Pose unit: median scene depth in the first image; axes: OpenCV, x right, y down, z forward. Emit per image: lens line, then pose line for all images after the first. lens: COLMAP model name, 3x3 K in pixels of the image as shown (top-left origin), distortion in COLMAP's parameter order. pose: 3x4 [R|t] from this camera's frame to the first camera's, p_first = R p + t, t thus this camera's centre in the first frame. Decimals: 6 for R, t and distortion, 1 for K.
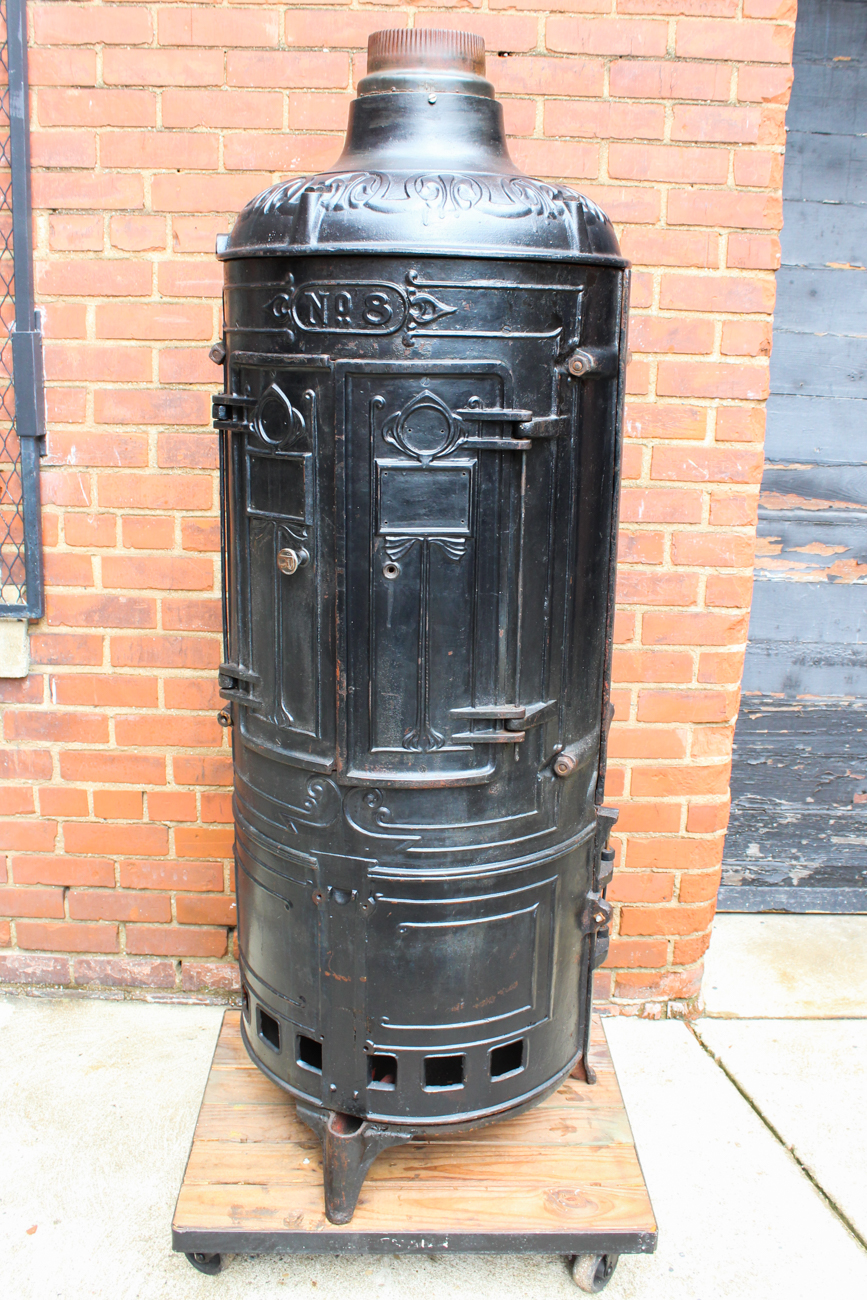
lens RADIAL K [[1205.9, 0, 462.5], [0, 1205.9, 637.9], [0, 0, 1]] dist [-0.163703, 0.135032]
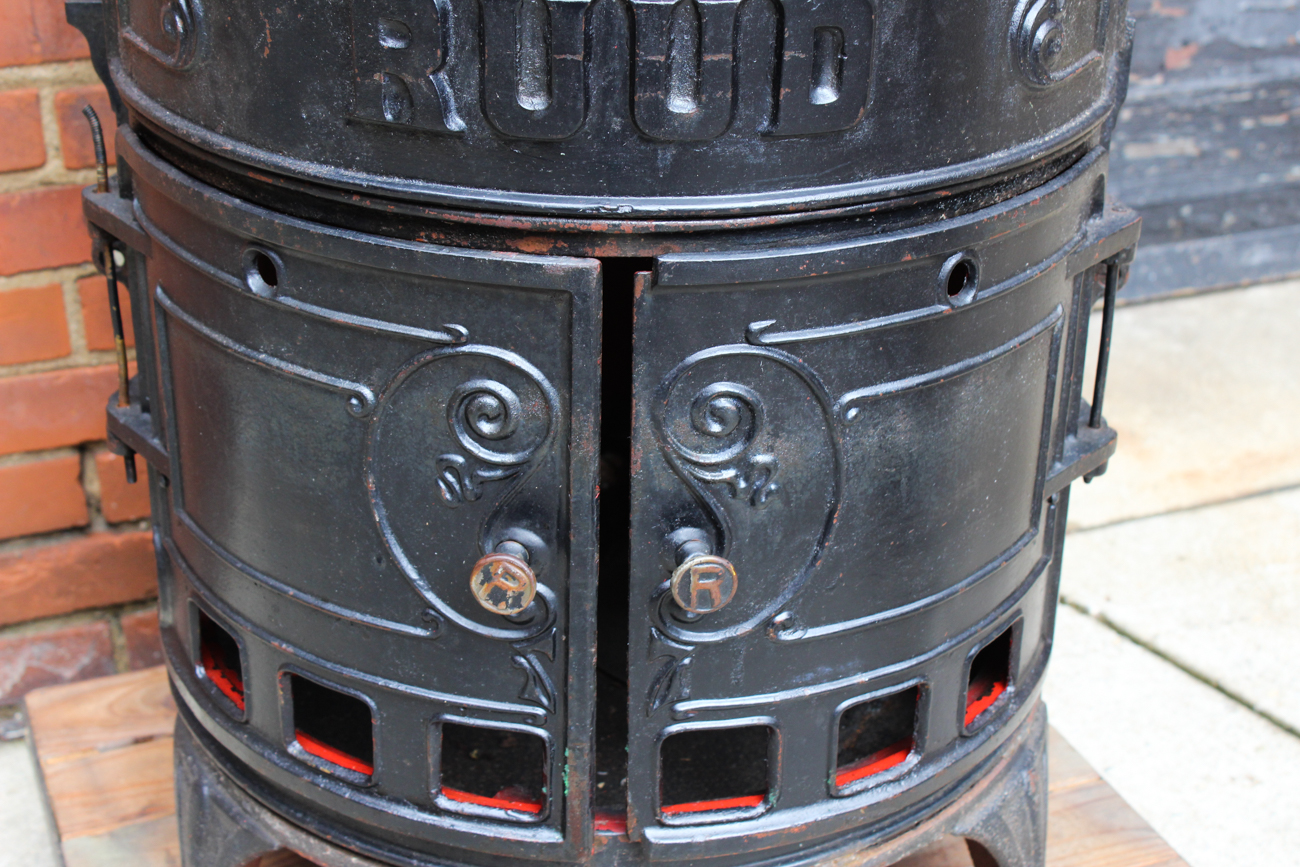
lens RADIAL K [[2094.0, 0, 650.0], [0, 2094.0, 433.5], [0, 0, 1]] dist [-0.013297, 0.064752]
pose [[0.936301, -0.183722, 0.299311, -0.212408], [0.115932, 0.966167, 0.230394, 0.084740], [-0.331513, -0.181018, 0.925922, 0.339918]]
